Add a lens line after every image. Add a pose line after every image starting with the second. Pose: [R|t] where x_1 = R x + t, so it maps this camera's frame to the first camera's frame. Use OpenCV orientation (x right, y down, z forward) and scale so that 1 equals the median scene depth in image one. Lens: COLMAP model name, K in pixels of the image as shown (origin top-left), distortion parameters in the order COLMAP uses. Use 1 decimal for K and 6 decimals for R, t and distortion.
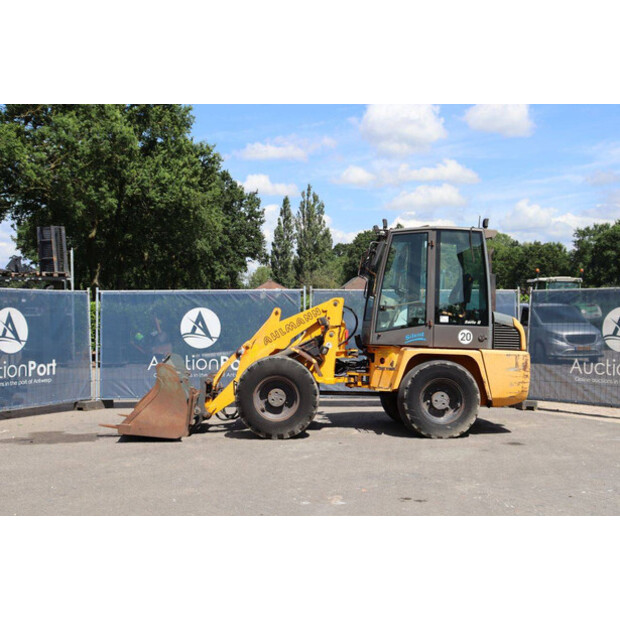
lens RADIAL K [[853.4, 0, 309.7], [0, 853.4, 319.2], [0, 0, 1]] dist [0.043004, 0.041310]
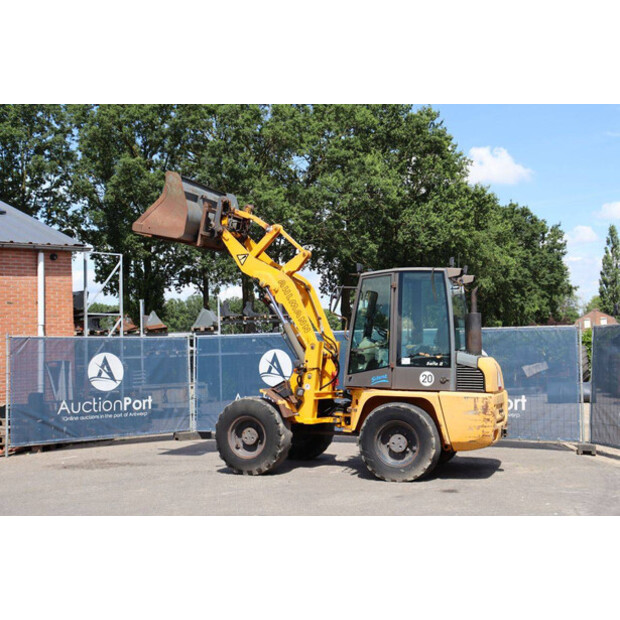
lens RADIAL K [[805.3, 0, 318.3], [0, 805.3, 303.0], [0, 0, 1]] dist [-0.002521, 0.047035]
pose [[0.922002, -0.036860, -0.385427, 0.408555], [0.014343, 0.998026, -0.061135, -0.011099], [0.386920, 0.050838, 0.920711, 0.086677]]
